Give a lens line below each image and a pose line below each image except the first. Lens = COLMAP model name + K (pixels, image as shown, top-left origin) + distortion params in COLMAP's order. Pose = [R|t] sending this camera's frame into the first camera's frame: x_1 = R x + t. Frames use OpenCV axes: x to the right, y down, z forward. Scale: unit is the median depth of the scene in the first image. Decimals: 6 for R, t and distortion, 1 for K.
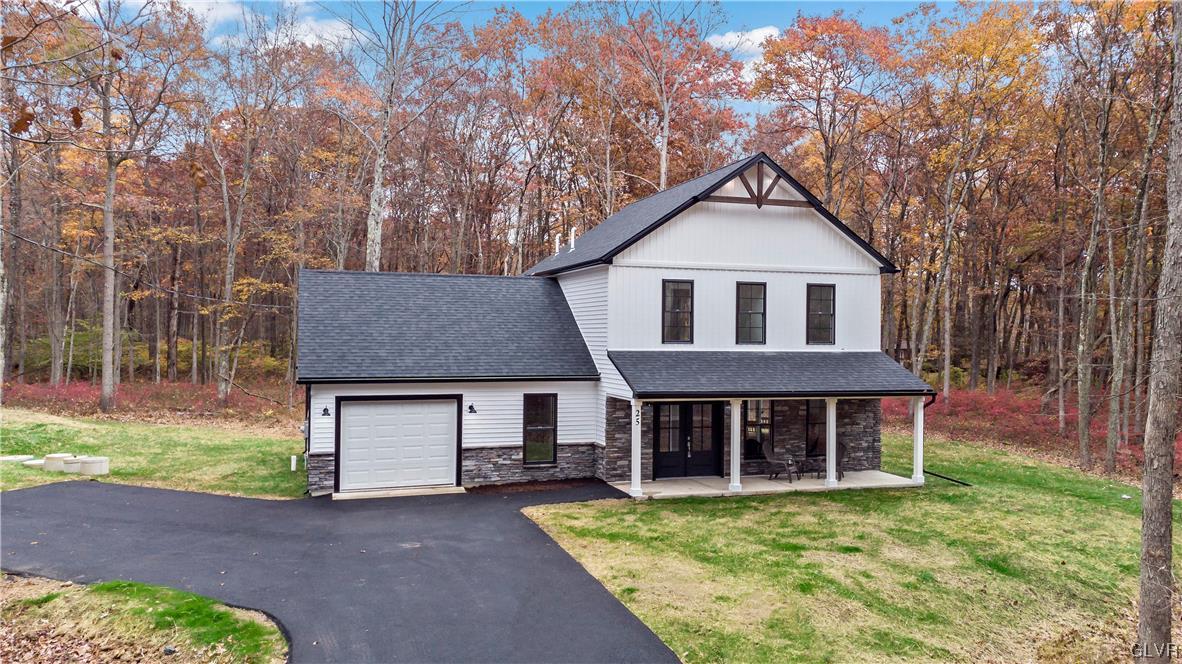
lens RADIAL K [[880.2, 0, 593.6], [0, 880.2, 328.5], [0, 0, 1]] dist [-0.005737, 0.085048]
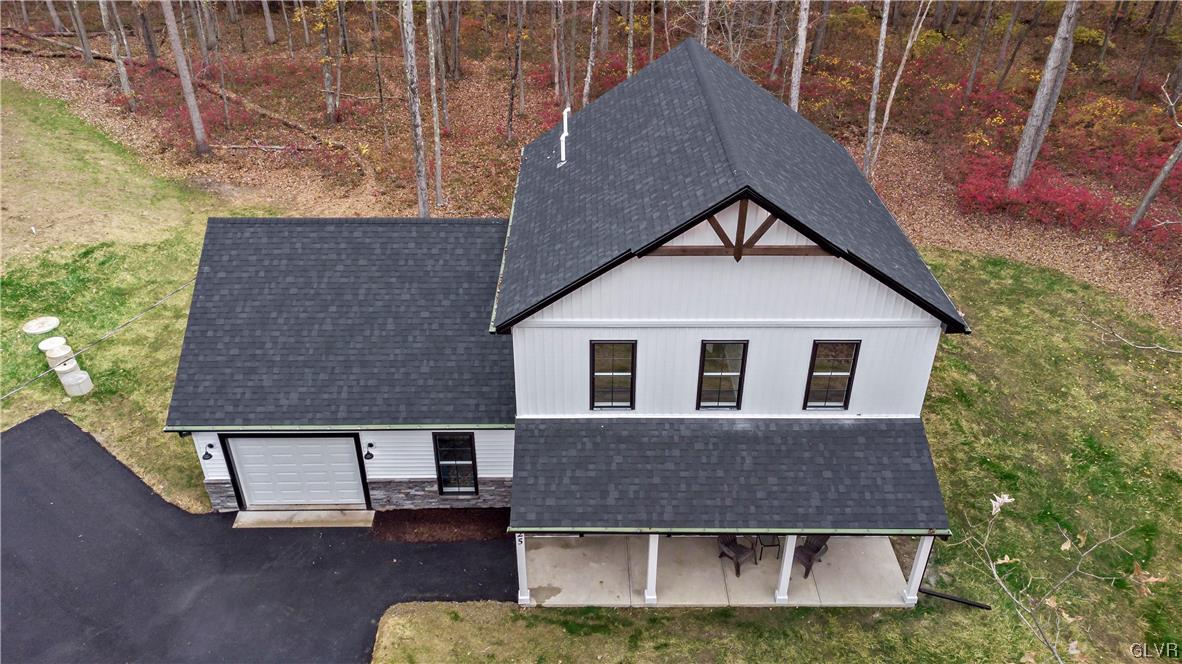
lens RADIAL K [[880.2, 0, 593.6], [0, 880.2, 328.5], [0, 0, 1]] dist [-0.005737, 0.085048]
pose [[0.950175, 0.160443, -0.267257, 0.275697], [0.007613, 0.845168, 0.534446, -0.457007], [0.311625, -0.509852, 0.801836, 0.414213]]
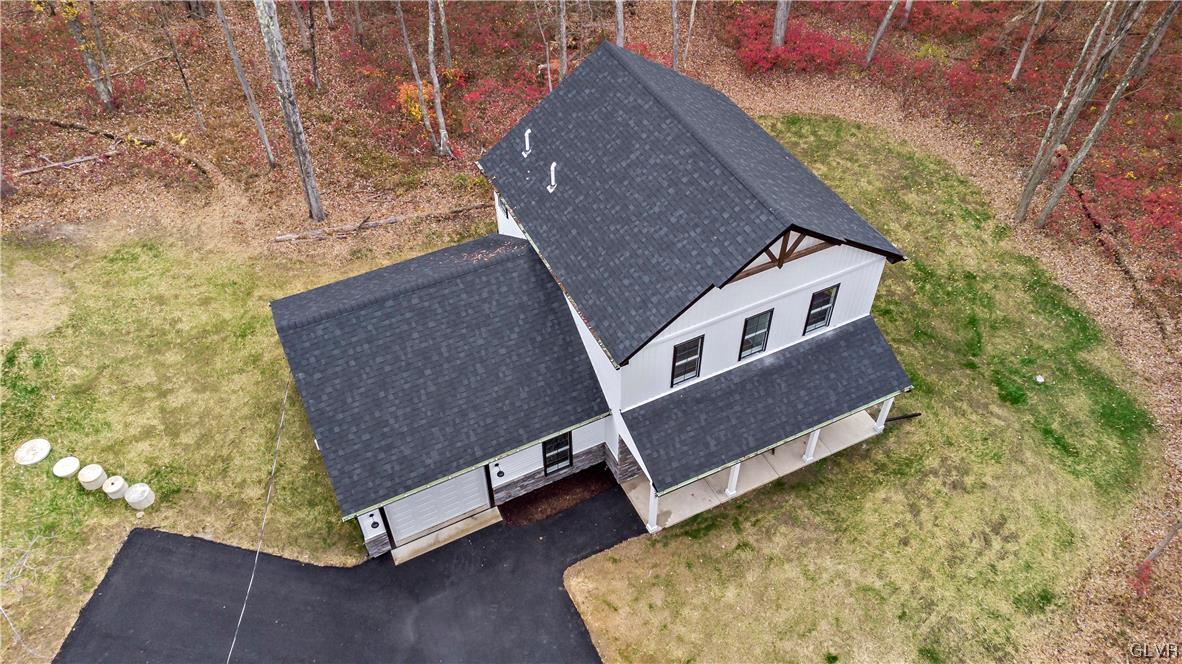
lens RADIAL K [[880.2, 0, 593.6], [0, 880.2, 328.5], [0, 0, 1]] dist [-0.005737, 0.085048]
pose [[0.990447, -0.108463, 0.085145, -0.092508], [0.013014, 0.688250, 0.725357, -0.780901], [-0.137275, -0.717320, 0.683087, 0.354305]]
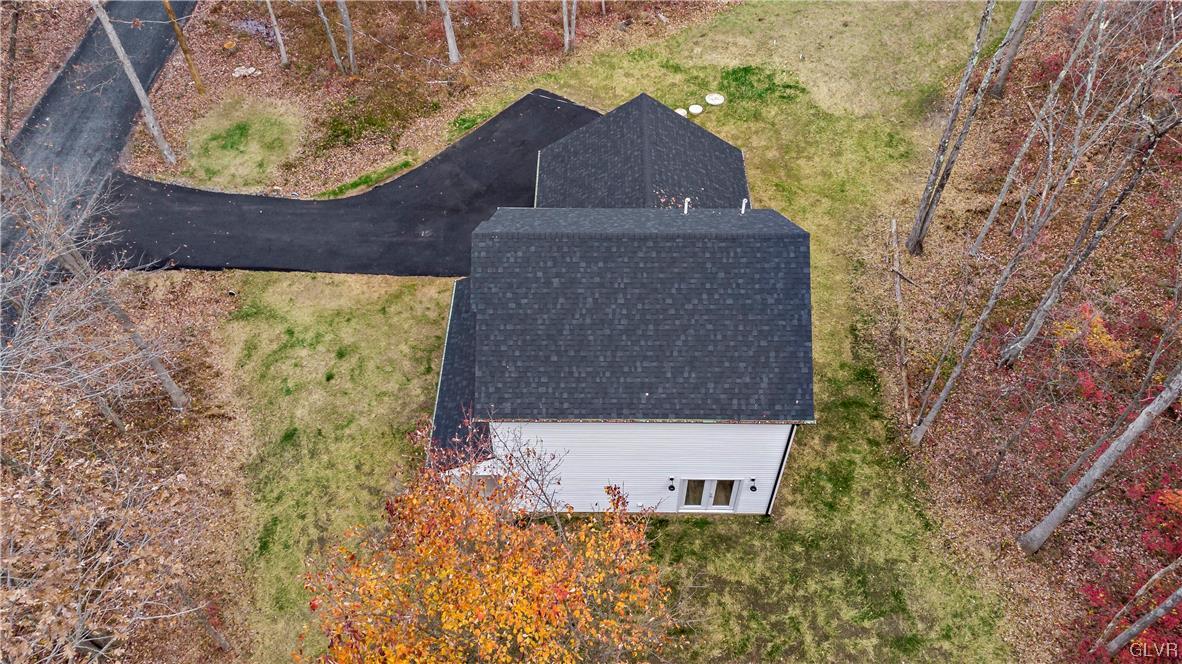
lens RADIAL K [[880.2, 0, 593.6], [0, 880.2, 328.5], [0, 0, 1]] dist [-0.005737, 0.085048]
pose [[-0.322066, 0.704674, -0.632225, 0.921185], [0.000804, 0.668011, 0.744151, -0.934466], [0.946717, 0.239157, -0.215711, 1.418478]]
